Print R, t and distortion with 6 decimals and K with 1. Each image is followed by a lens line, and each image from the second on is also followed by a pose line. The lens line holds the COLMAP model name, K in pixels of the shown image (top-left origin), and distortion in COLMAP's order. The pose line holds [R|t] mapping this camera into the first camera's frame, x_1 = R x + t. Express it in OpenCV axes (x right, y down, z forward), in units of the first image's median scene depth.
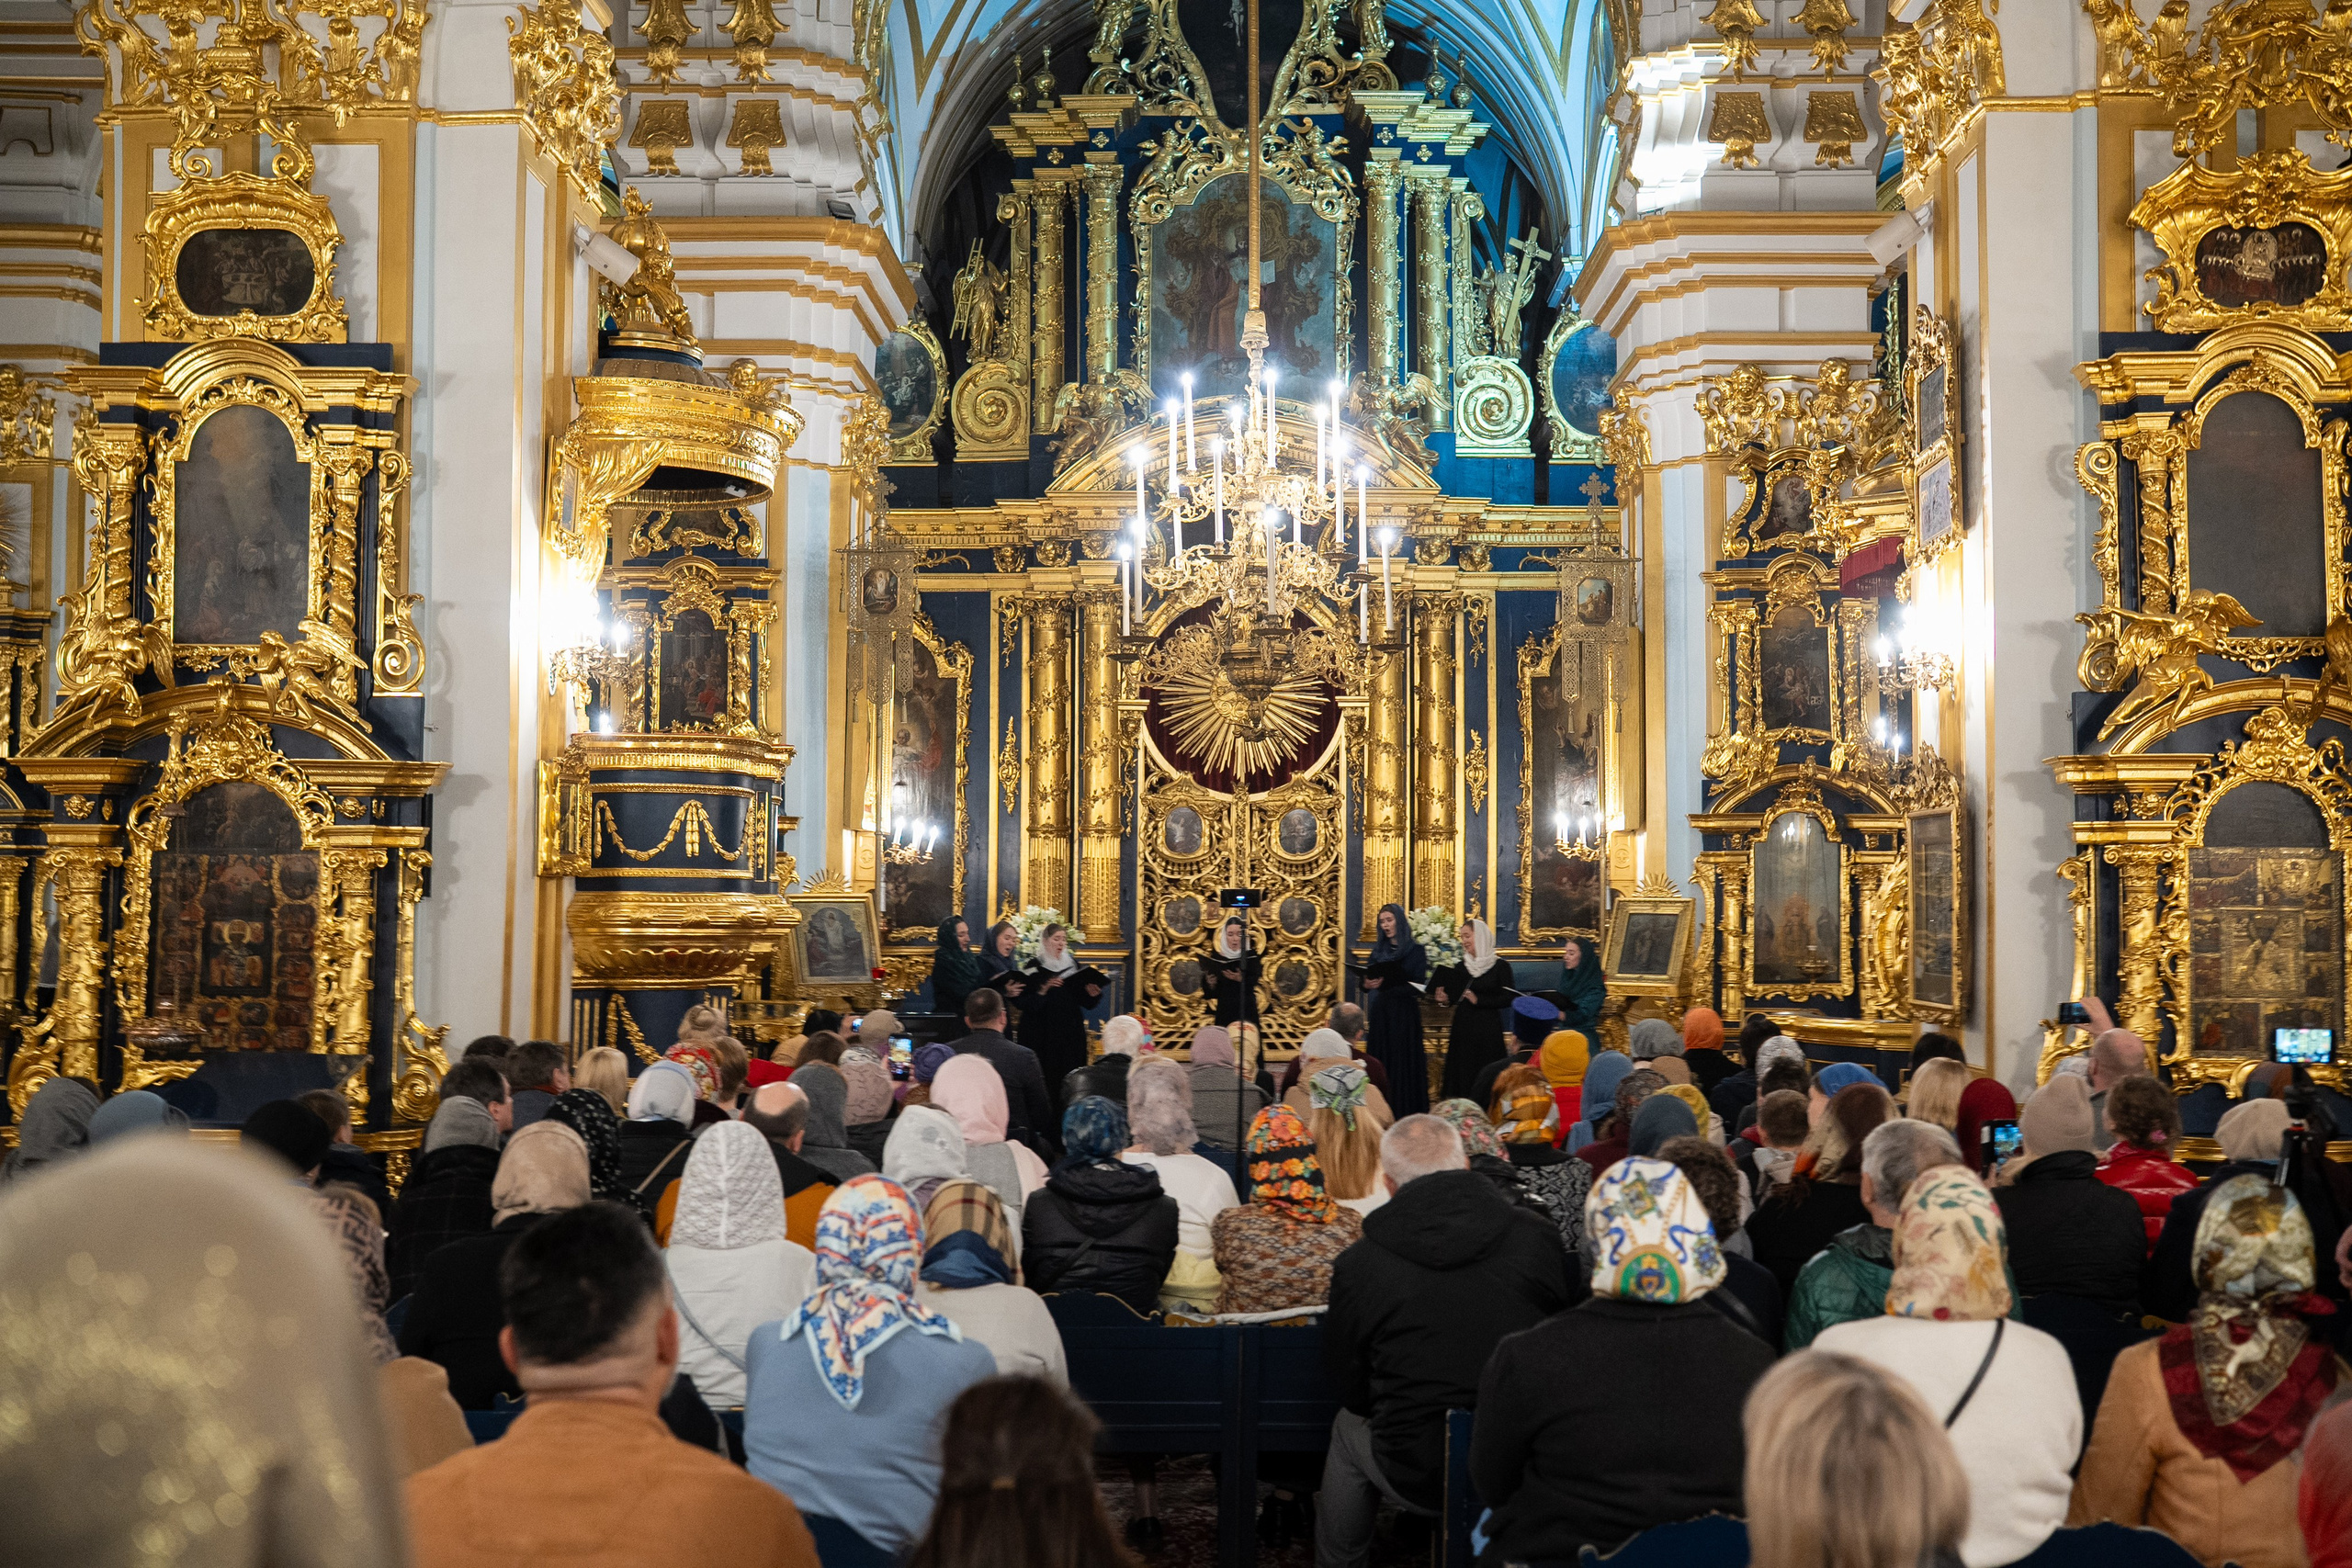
lens RADIAL K [[2350.8, 0, 1176.0], [0, 2350.8, 784.0], [0, 0, 1]] dist [-0.030723, 0.175176]
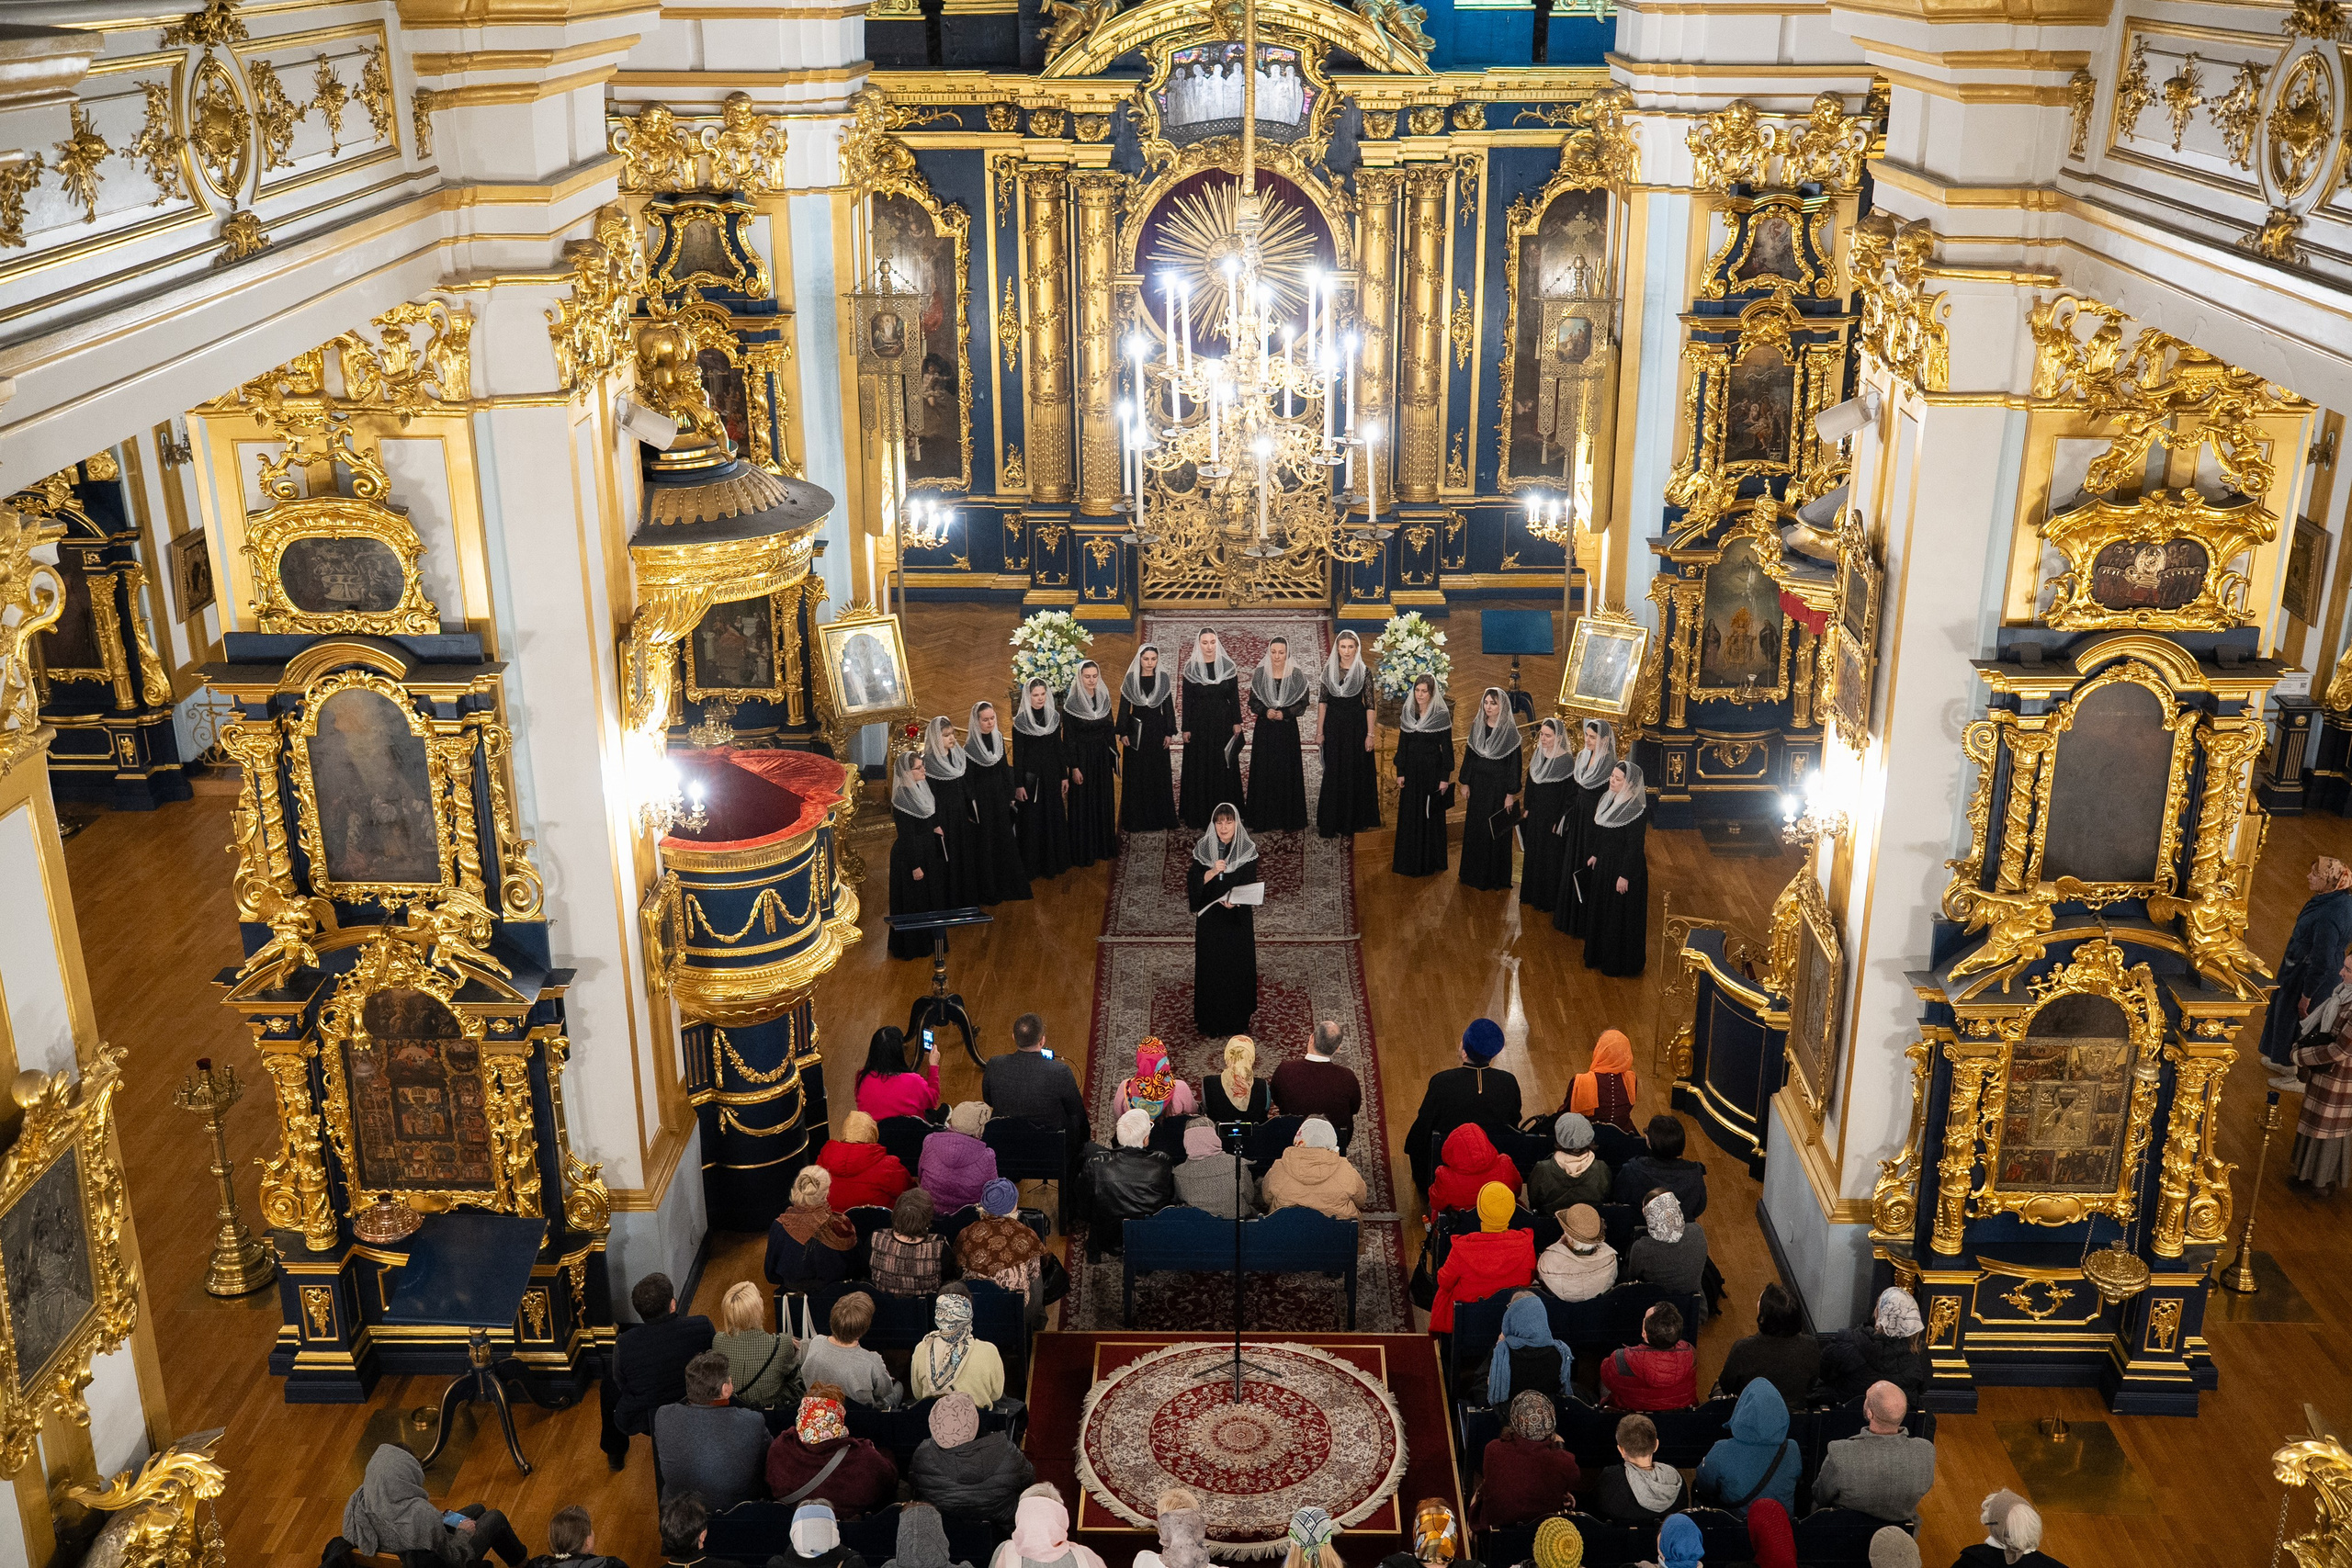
lens RADIAL K [[2350.8, 0, 1176.0], [0, 2350.8, 784.0], [0, 0, 1]] dist [-0.030723, 0.175176]
pose [[0.999943, -0.010566, 0.001715, -0.001810], [0.008991, 0.916037, 0.400993, -0.244545], [-0.005808, -0.400955, 0.916079, -0.025119]]
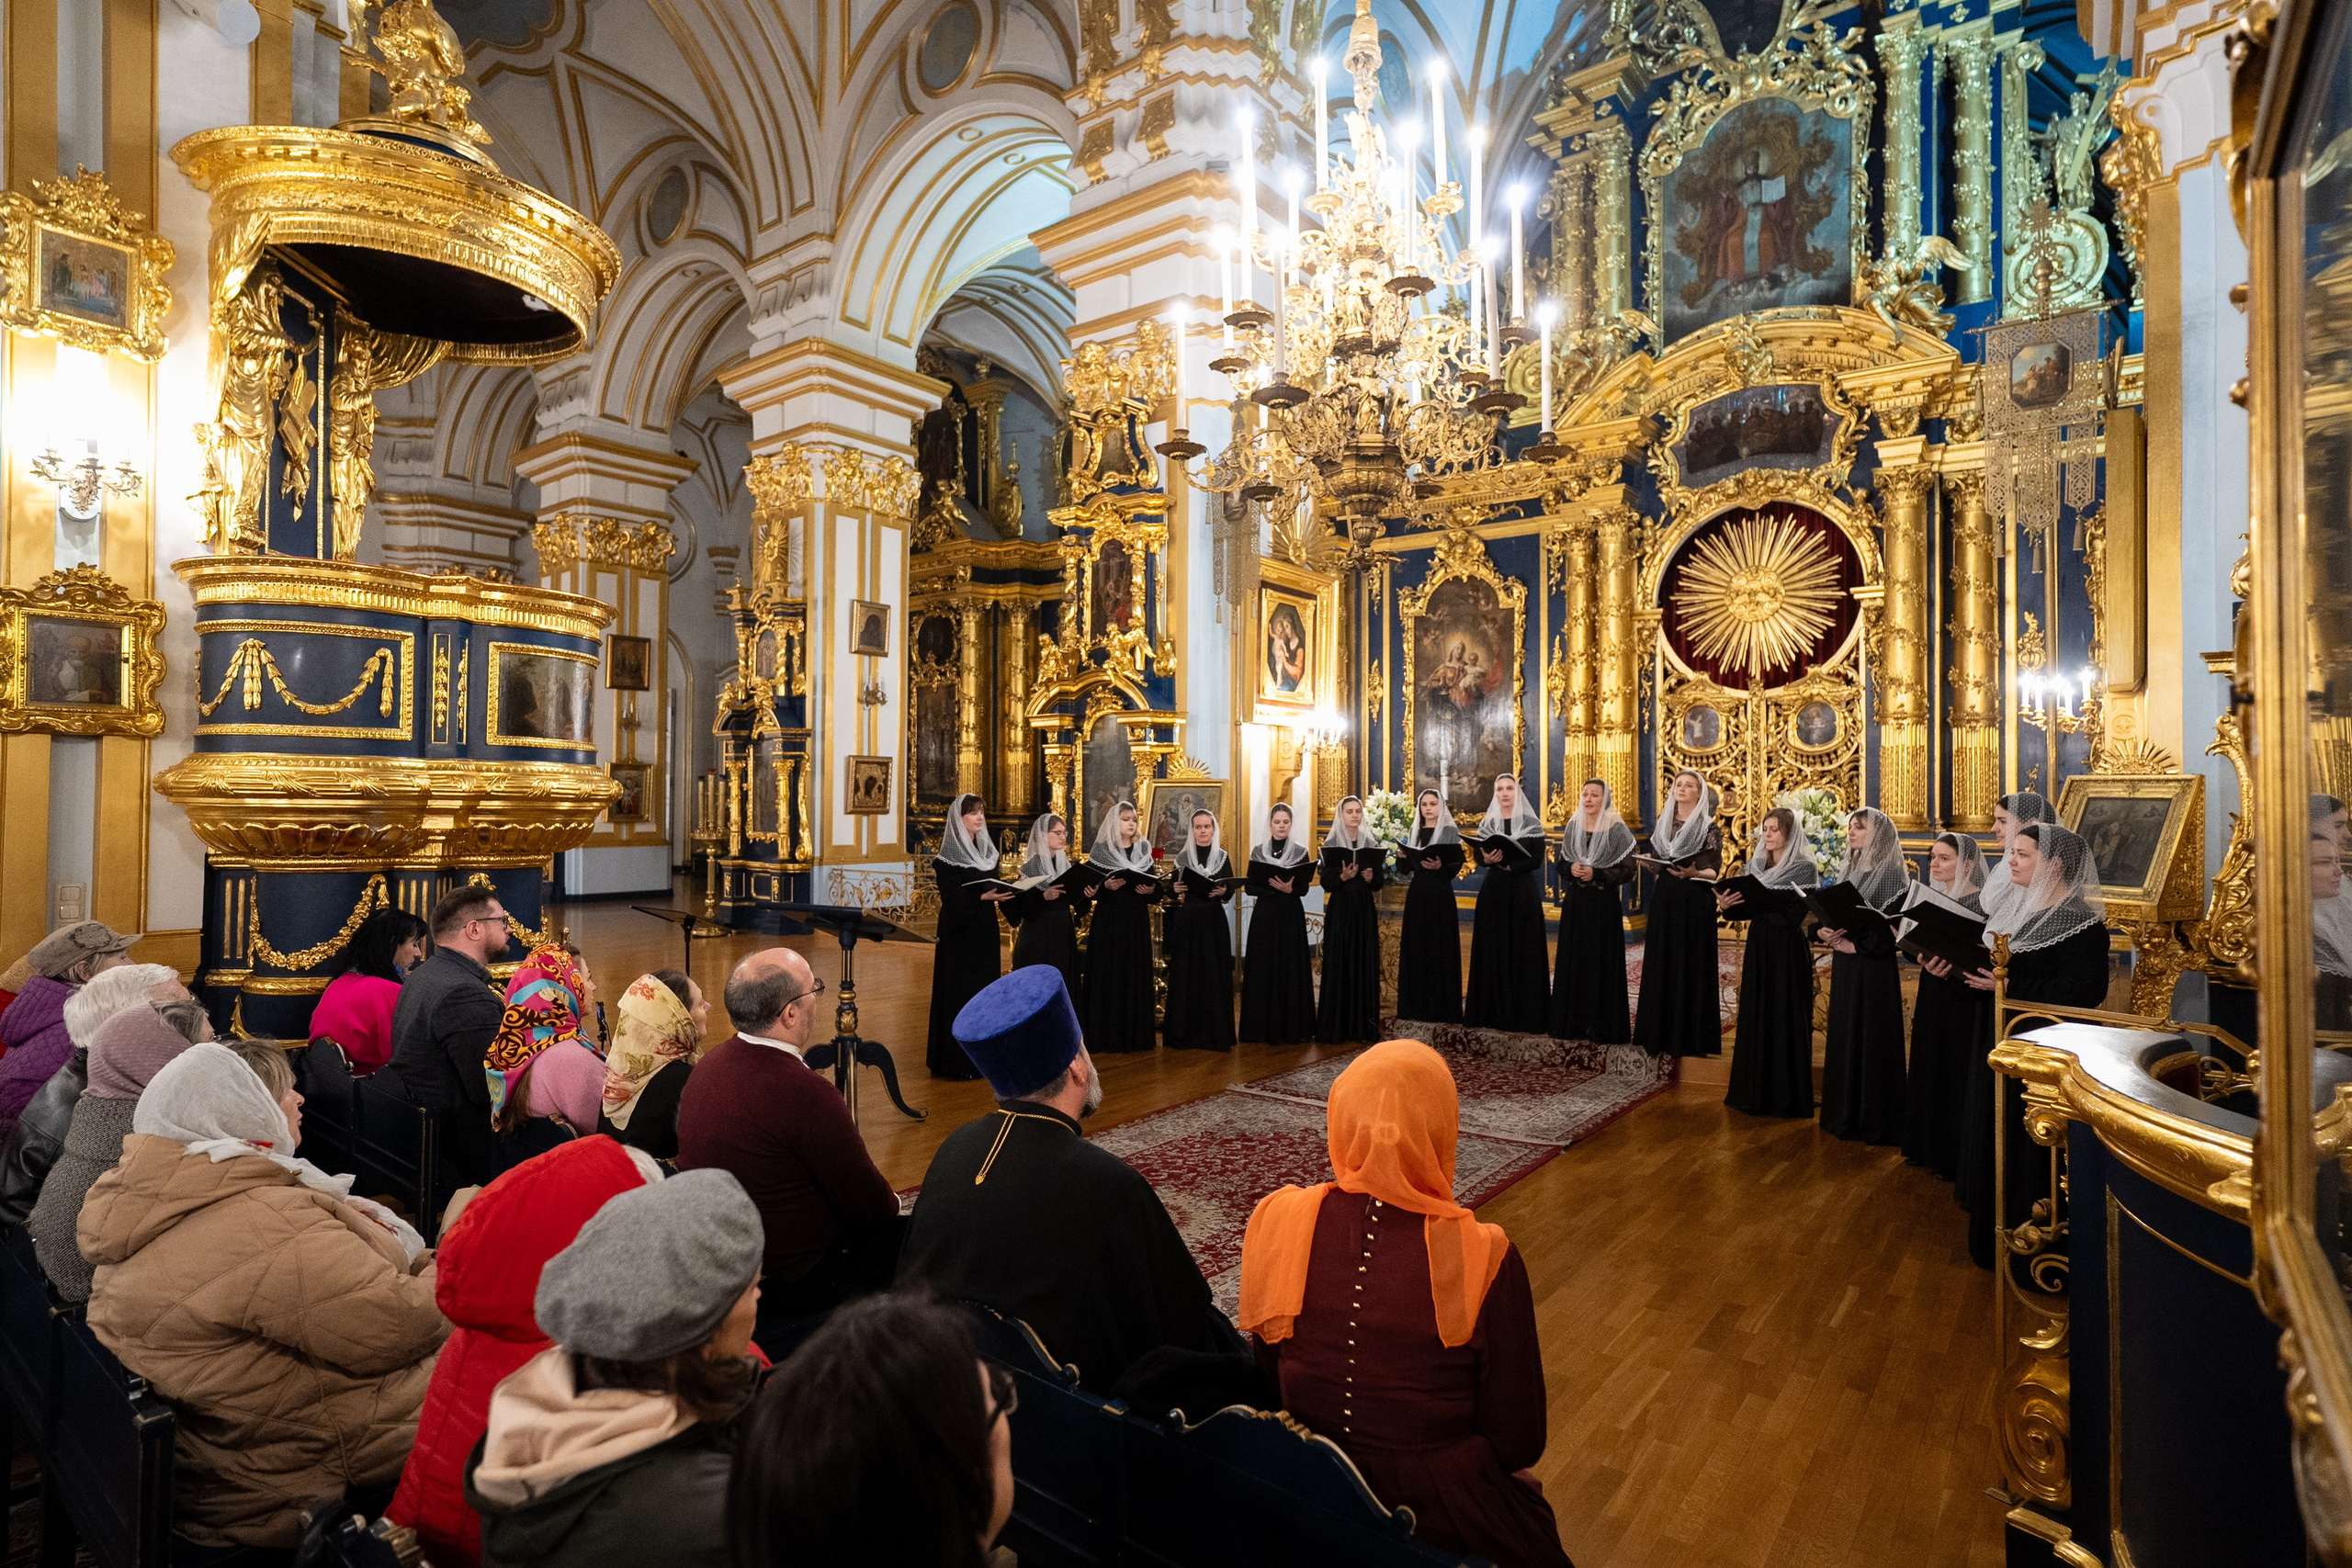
lens RADIAL K [[1205.0, 0, 1179.9], [0, 1205.0, 784.1], [0, 0, 1]] dist [-0.046475, 0.045667]
pose [[0.803915, -0.004775, -0.594725, 0.141488], [0.025745, 0.999310, 0.026776, 0.025905], [0.594187, -0.036837, 0.803483, 0.413568]]
